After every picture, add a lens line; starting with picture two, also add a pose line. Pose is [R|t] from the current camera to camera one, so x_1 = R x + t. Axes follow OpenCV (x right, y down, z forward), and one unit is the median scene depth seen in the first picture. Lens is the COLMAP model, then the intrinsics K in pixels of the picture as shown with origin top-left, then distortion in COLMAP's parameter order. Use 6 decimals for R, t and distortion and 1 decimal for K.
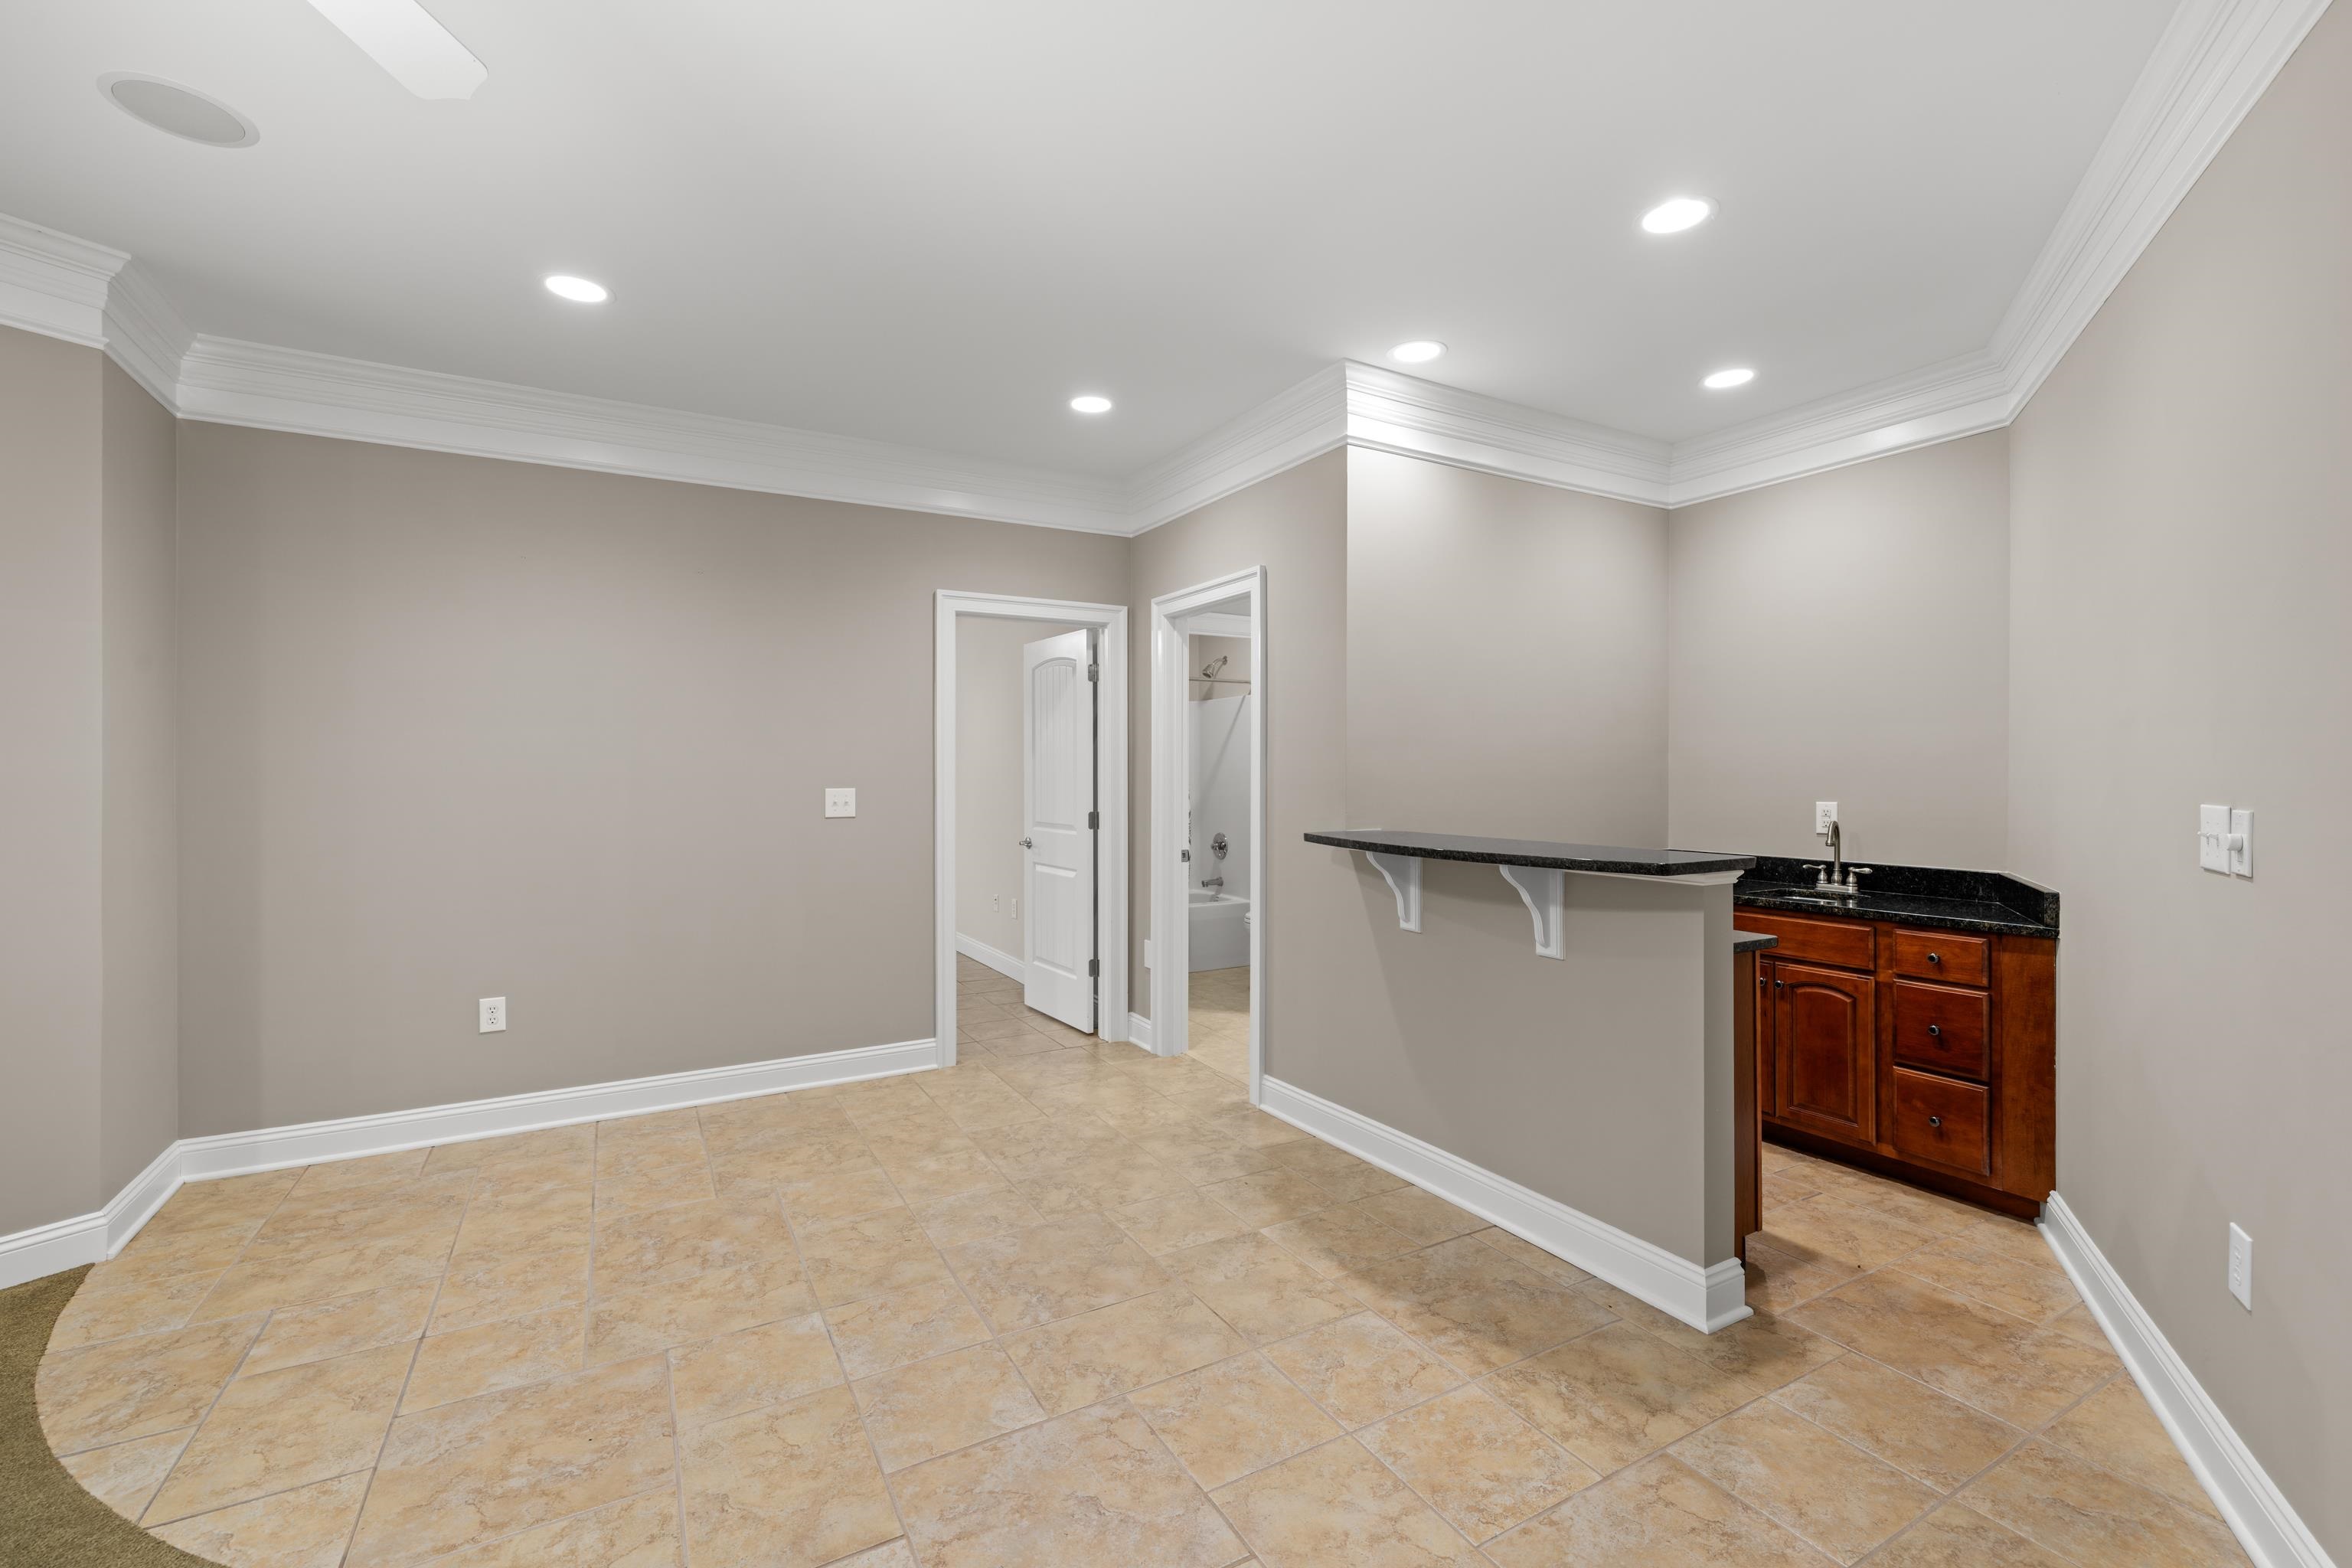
lens RADIAL K [[993.1, 0, 1170.1], [0, 993.1, 780.5], [0, 0, 1]] dist [0.002272, -0.000830]
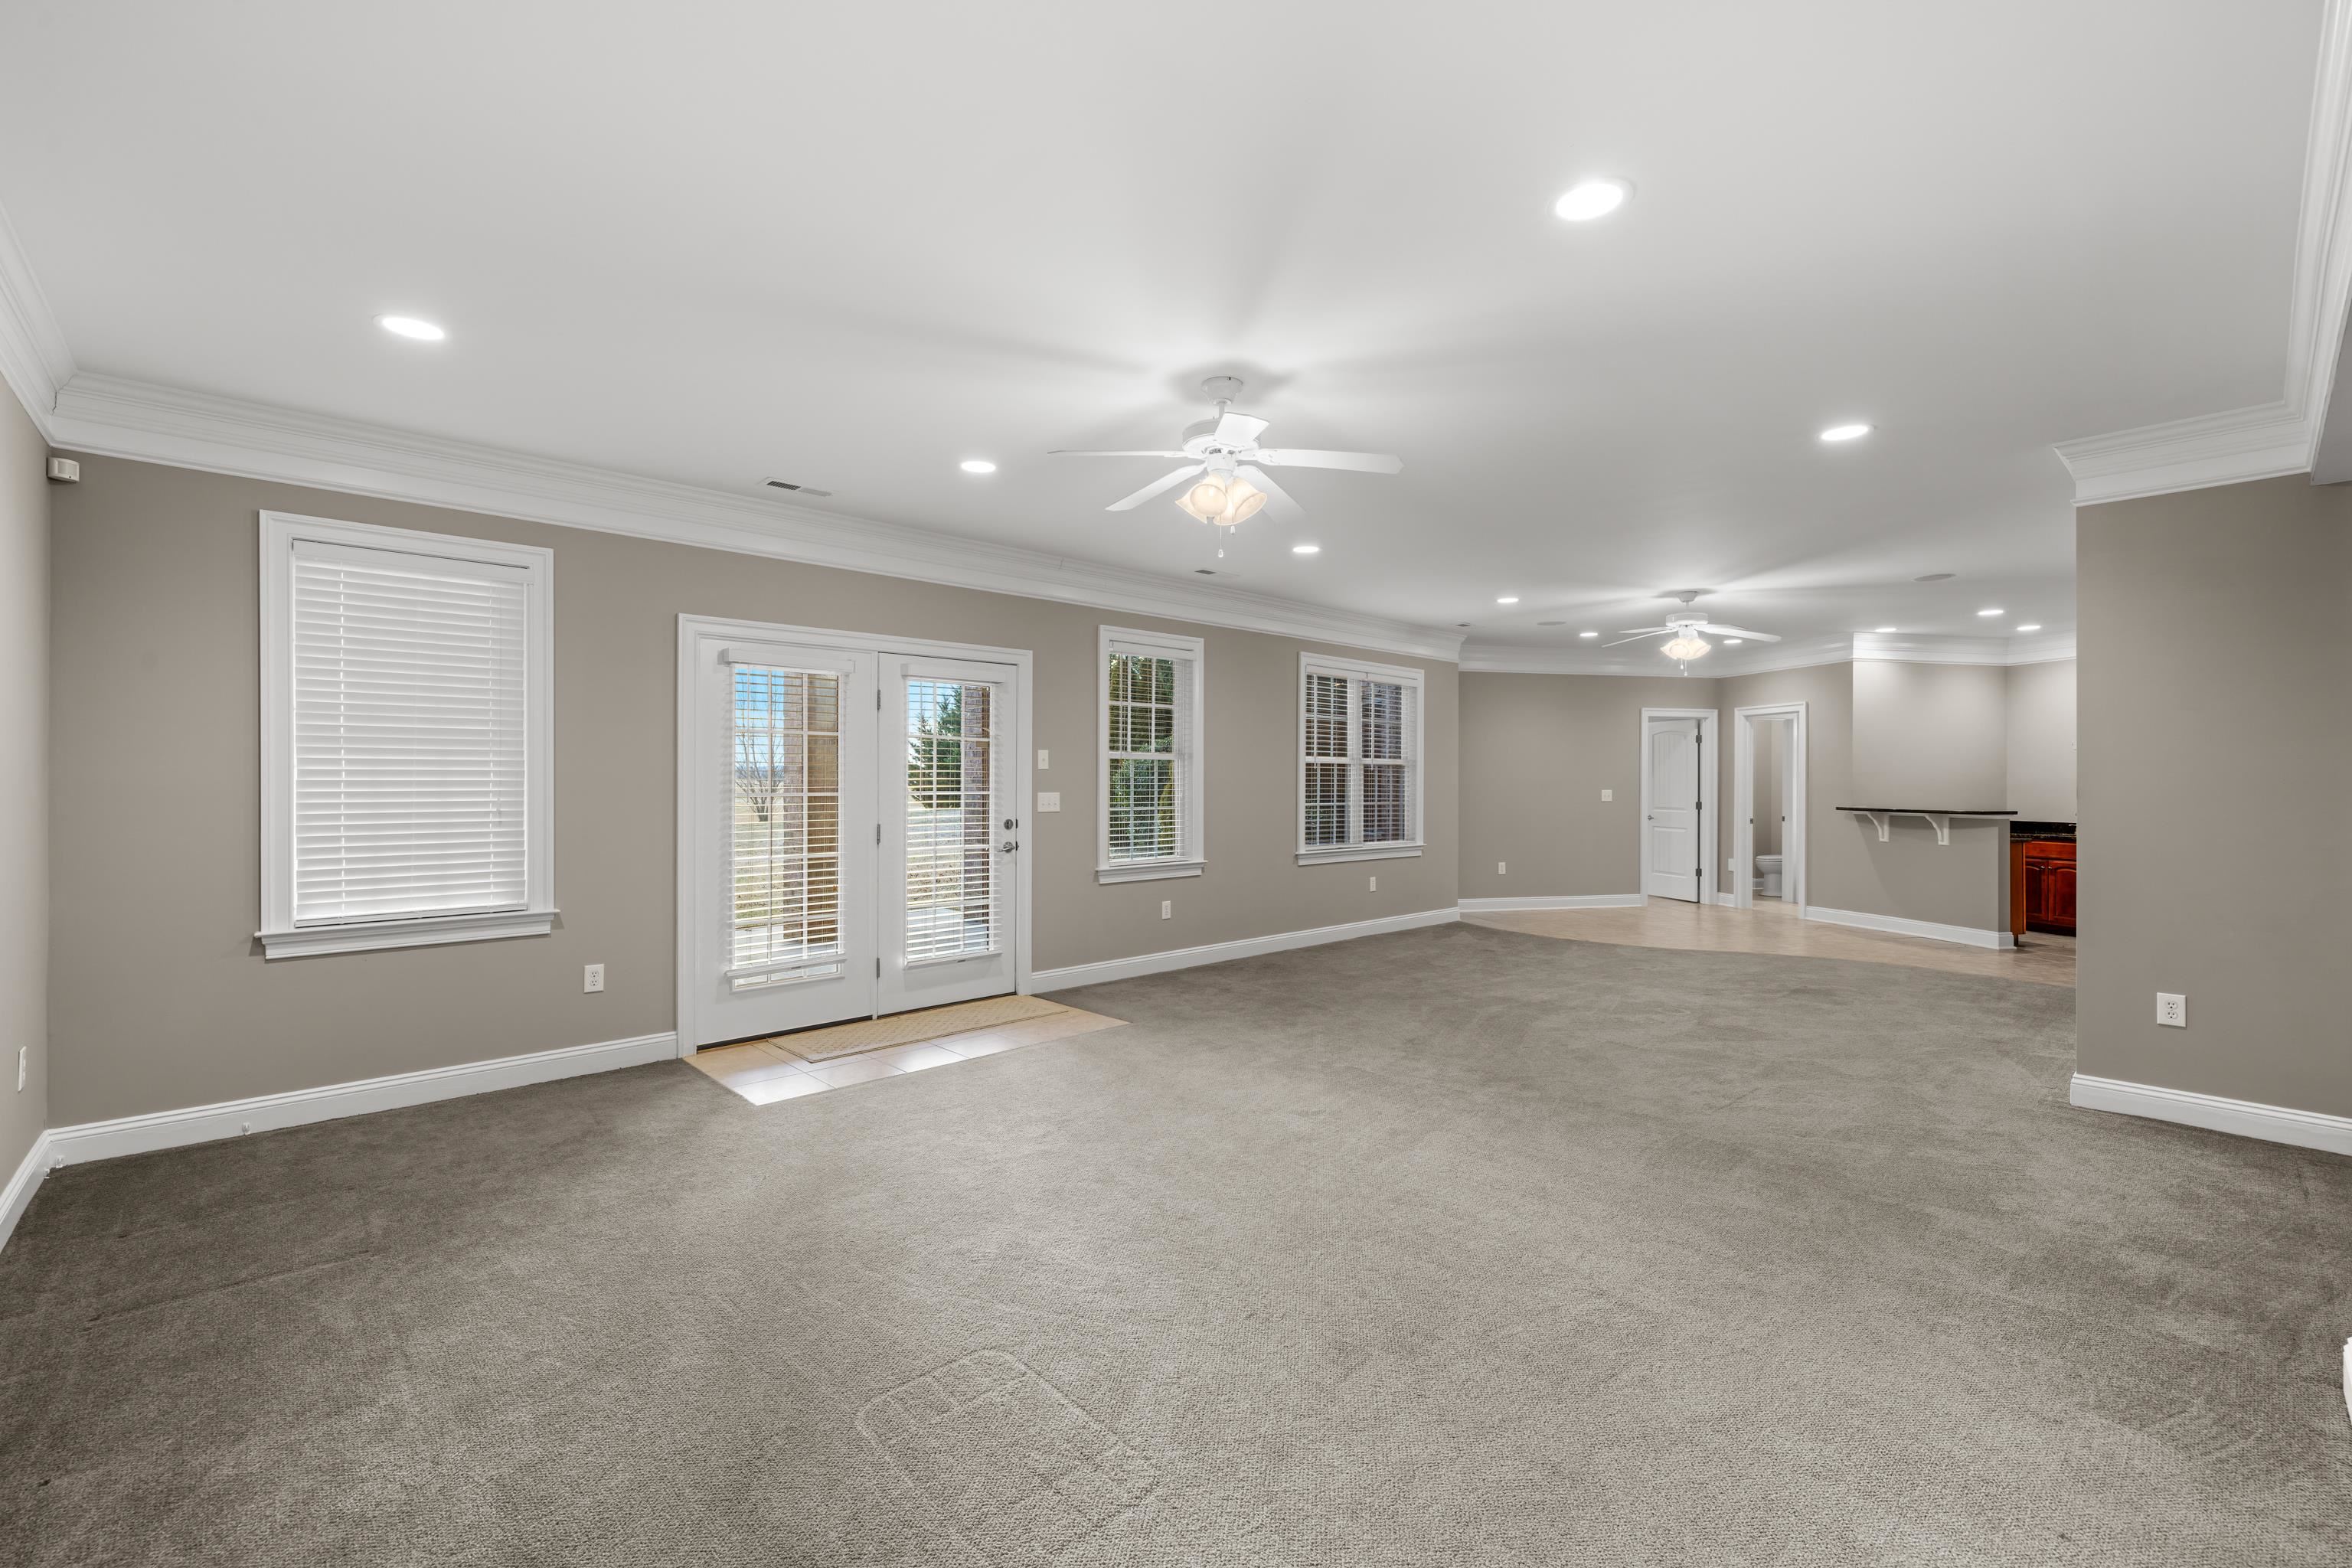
lens RADIAL K [[993.1, 0, 1170.1], [0, 993.1, 780.5], [0, 0, 1]] dist [0.002272, -0.000830]
pose [[0.958356, 0.005375, -0.285524, -0.790152], [-0.008273, 0.999926, -0.008944, 0.018346], [0.285455, 0.010934, 0.958330, -2.010811]]
